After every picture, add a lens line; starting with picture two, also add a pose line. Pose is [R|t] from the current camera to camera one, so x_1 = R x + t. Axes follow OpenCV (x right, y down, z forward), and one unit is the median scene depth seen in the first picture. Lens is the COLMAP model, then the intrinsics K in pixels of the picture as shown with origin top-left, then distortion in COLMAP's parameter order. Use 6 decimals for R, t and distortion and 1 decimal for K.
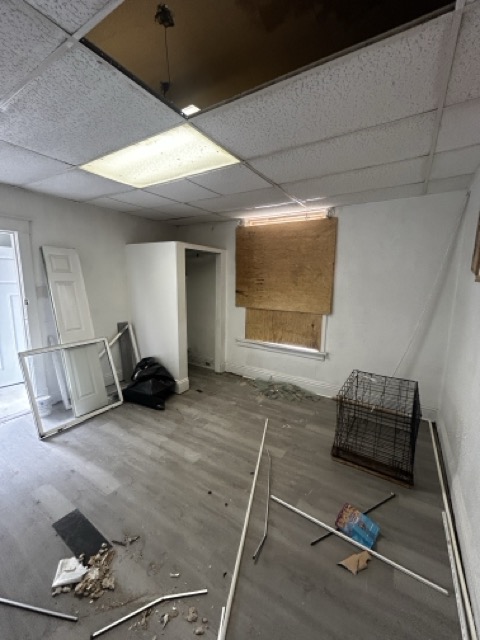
lens RADIAL K [[260.4, 0, 241.9], [0, 260.4, 318.5], [0, 0, 1]] dist [-0.001738, 0.000585]
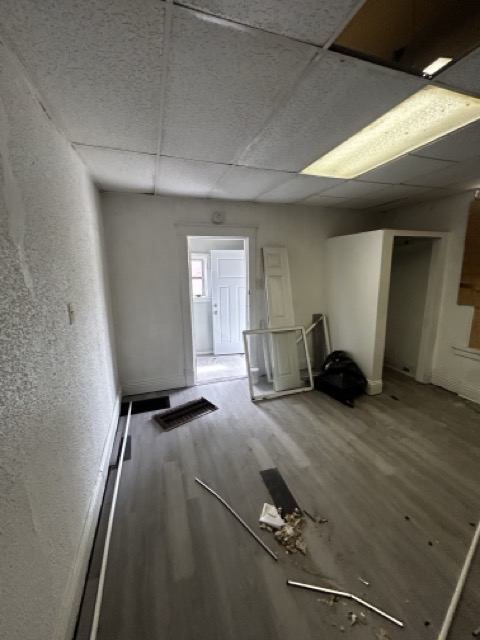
lens RADIAL K [[260.4, 0, 242.4], [0, 260.4, 319.3], [0, 0, 1]] dist [-0.001738, 0.000585]
pose [[0.773748, 0.090954, -0.626930, -0.047495], [-0.071006, 0.995855, 0.056842, -0.001649], [0.629502, 0.000534, 0.776999, -0.016140]]
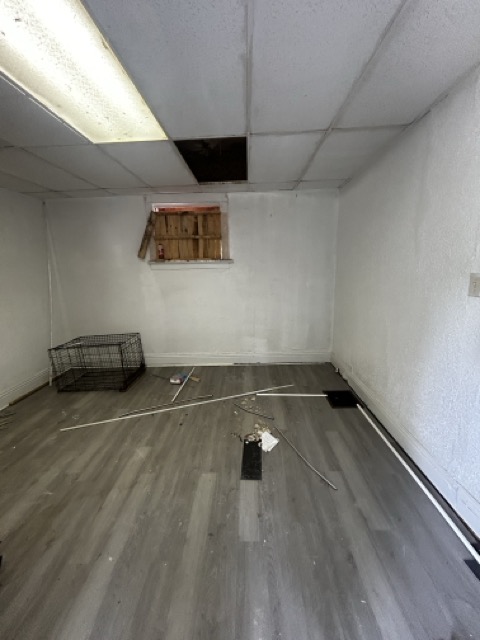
lens RADIAL K [[260.4, 0, 239.2], [0, 260.4, 316.9], [0, 0, 1]] dist [-0.001738, 0.000585]
pose [[-0.497588, -0.169510, 0.850690, -0.954295], [0.157919, 0.946627, 0.280997, -0.121895], [-0.852917, 0.274161, -0.444261, 0.873961]]
